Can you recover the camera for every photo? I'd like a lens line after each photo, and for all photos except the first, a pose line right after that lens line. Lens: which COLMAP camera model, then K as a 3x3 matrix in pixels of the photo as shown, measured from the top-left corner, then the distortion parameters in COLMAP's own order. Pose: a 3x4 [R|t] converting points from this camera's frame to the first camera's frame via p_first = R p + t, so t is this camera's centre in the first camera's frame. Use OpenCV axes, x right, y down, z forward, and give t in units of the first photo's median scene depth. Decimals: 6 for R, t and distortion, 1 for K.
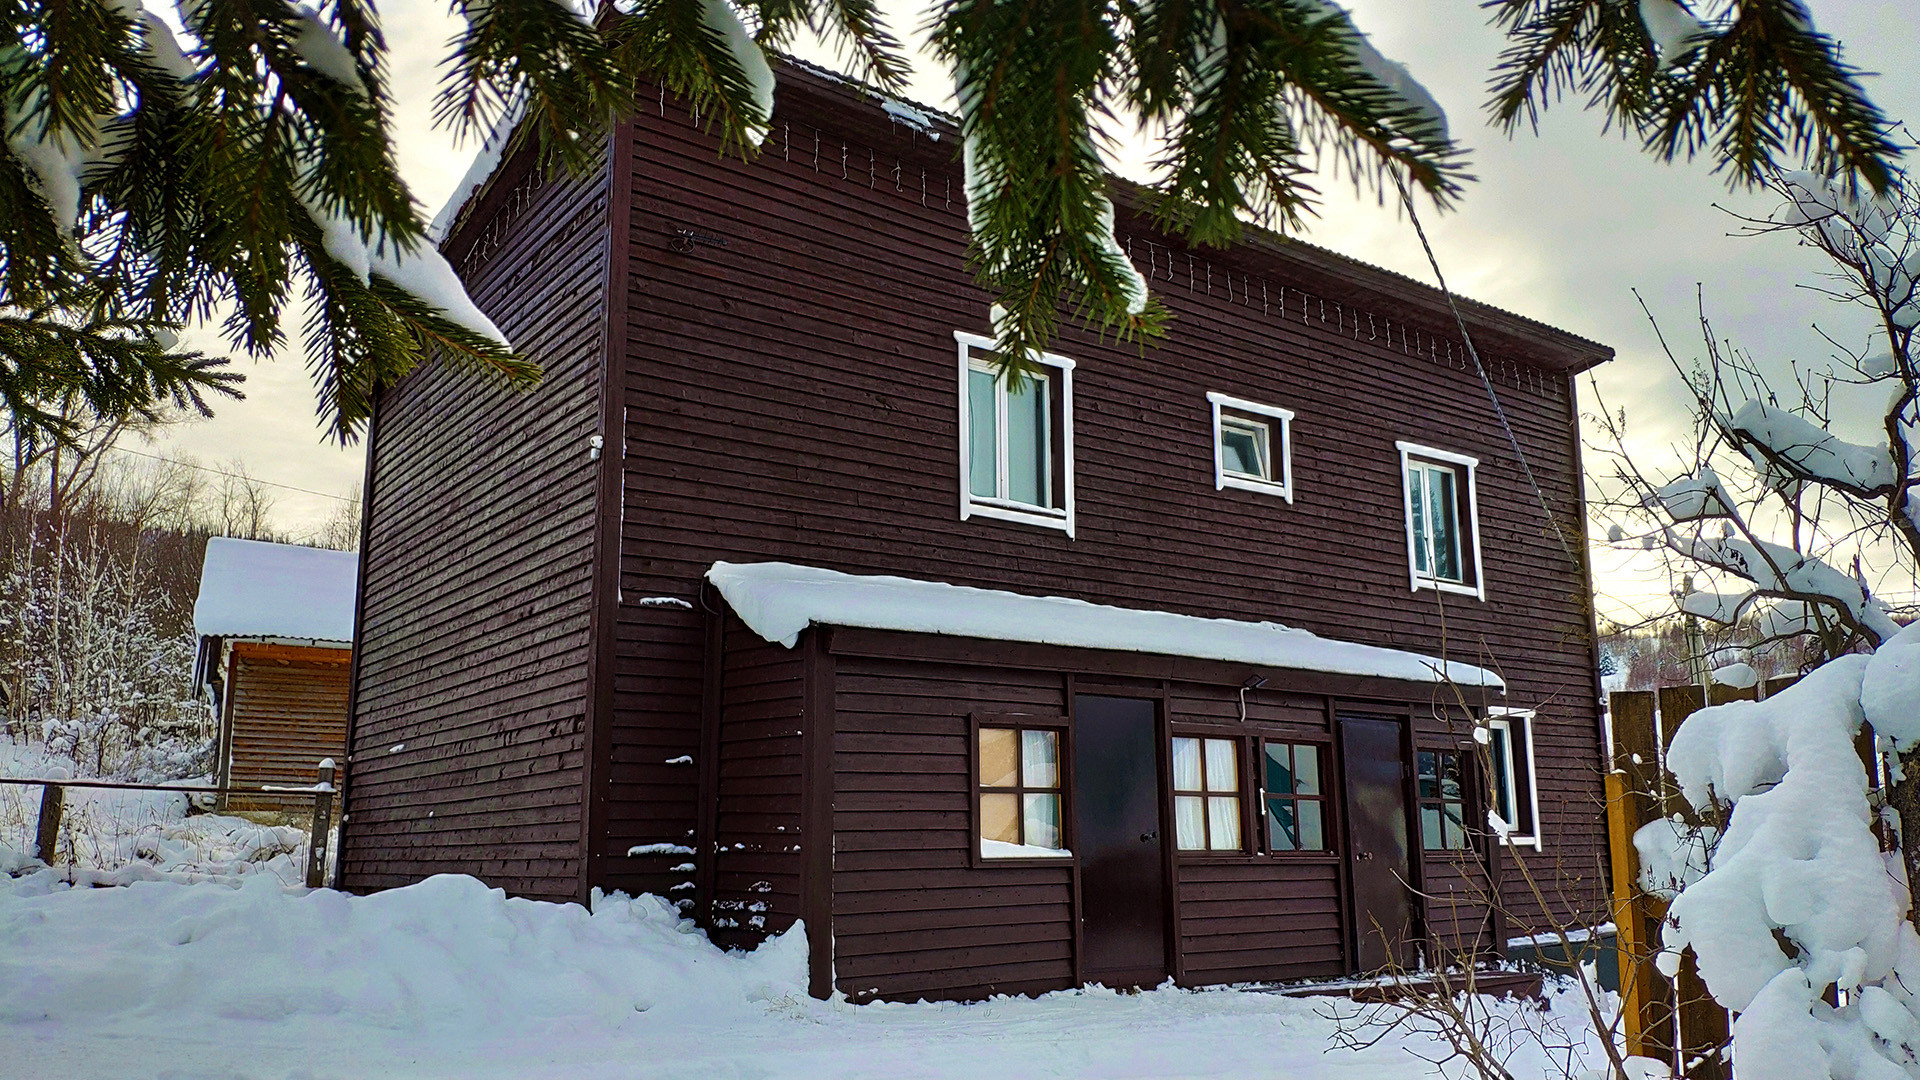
lens RADIAL K [[1401.4, 0, 960.0], [0, 1401.4, 540.0], [0, 0, 1]] dist [0.231943, -0.211015]
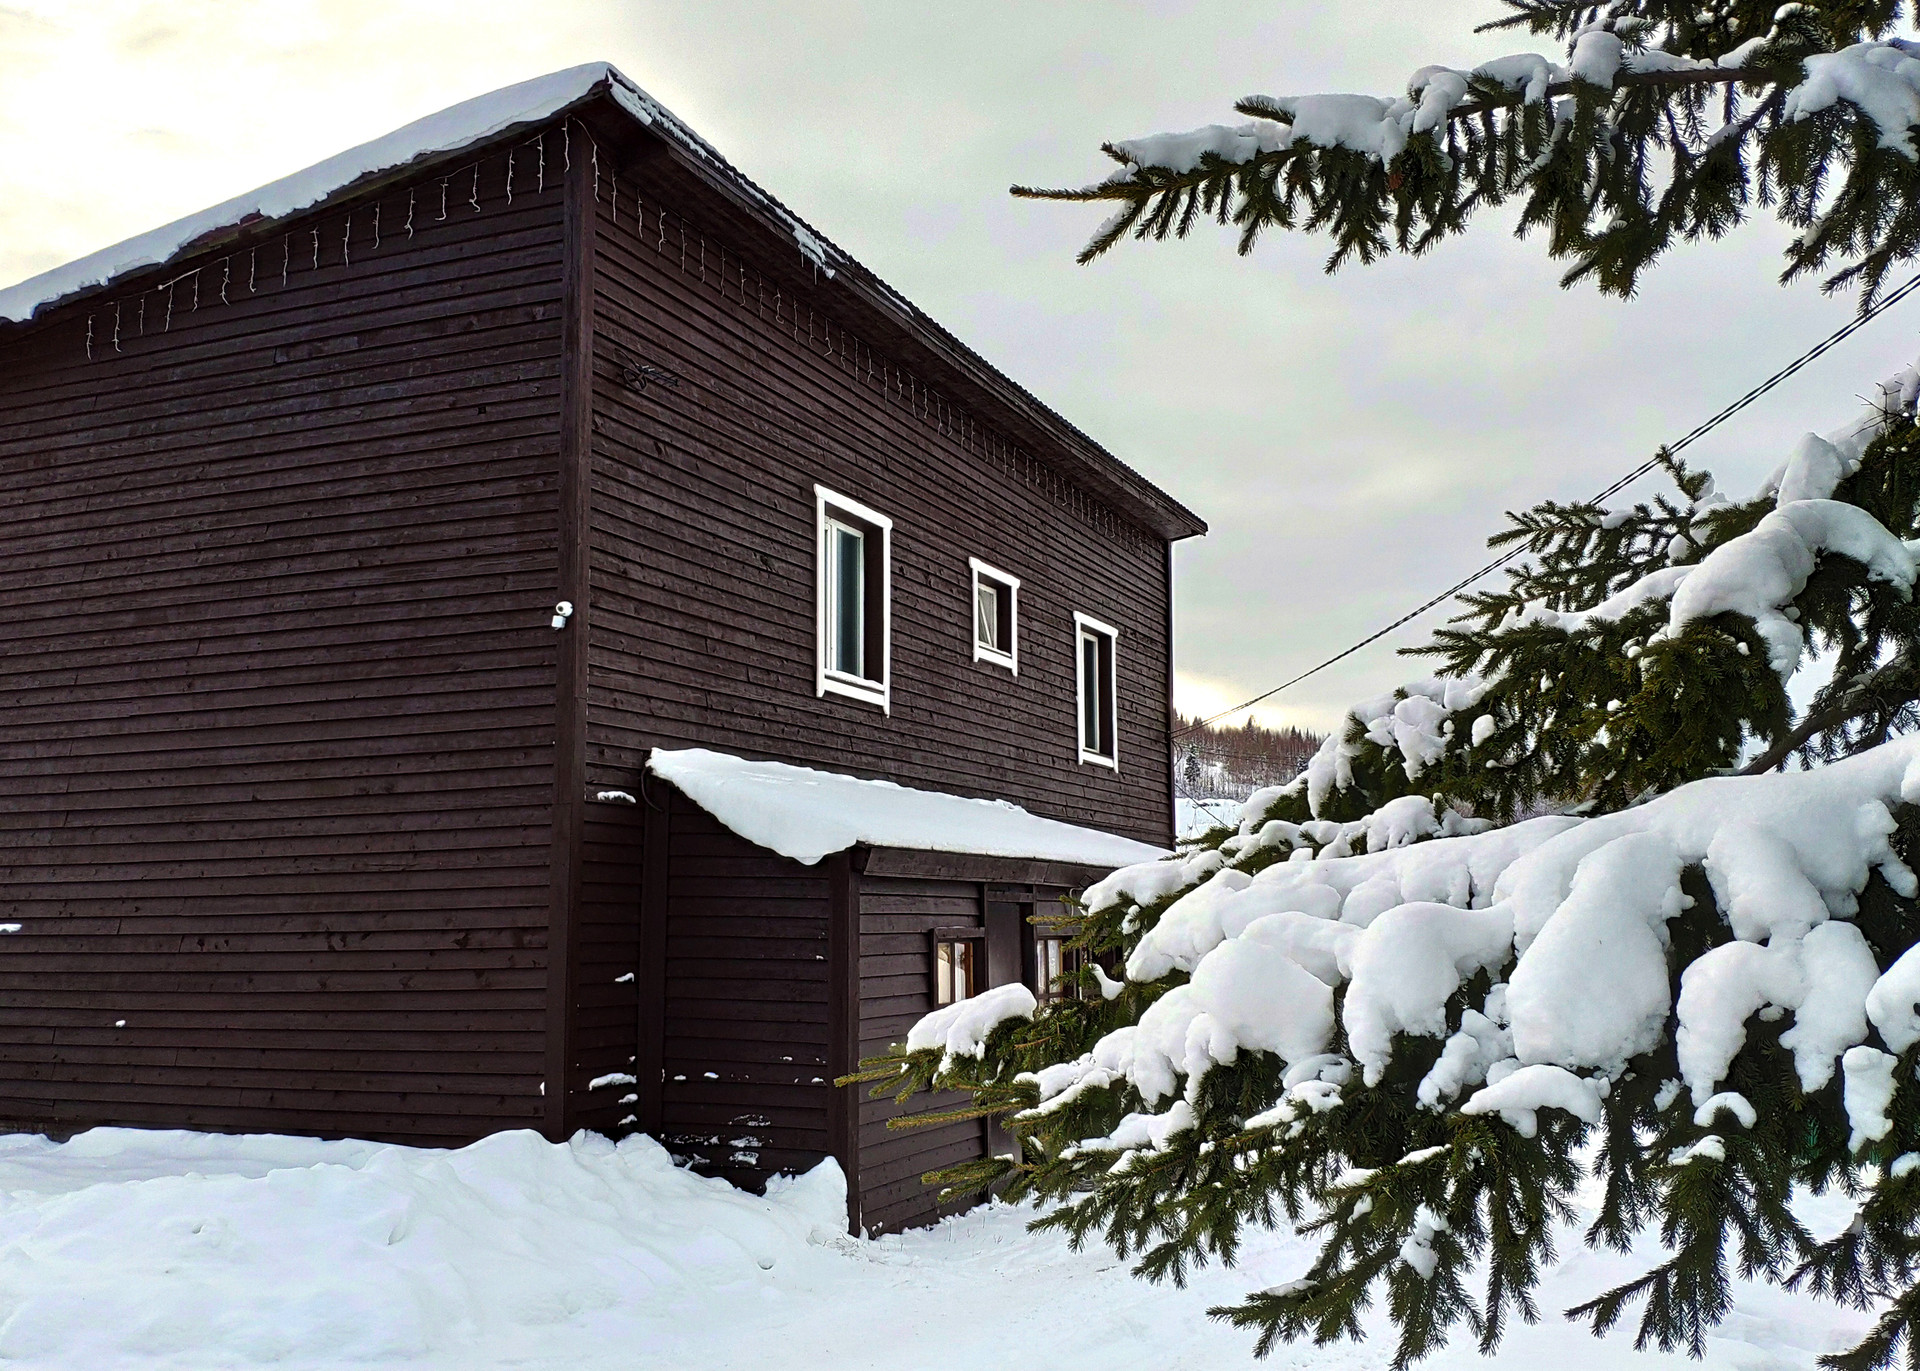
lens RADIAL K [[1782.8, 0, 955.8], [0, 1782.8, 656.0], [0, 0, 1]] dist [0.216998, -0.000349]
pose [[0.869566, 0.082885, 0.486811, -0.539839], [-0.108182, 0.993841, 0.024029, -0.086570], [-0.481821, -0.073559, 0.873177, -0.063168]]
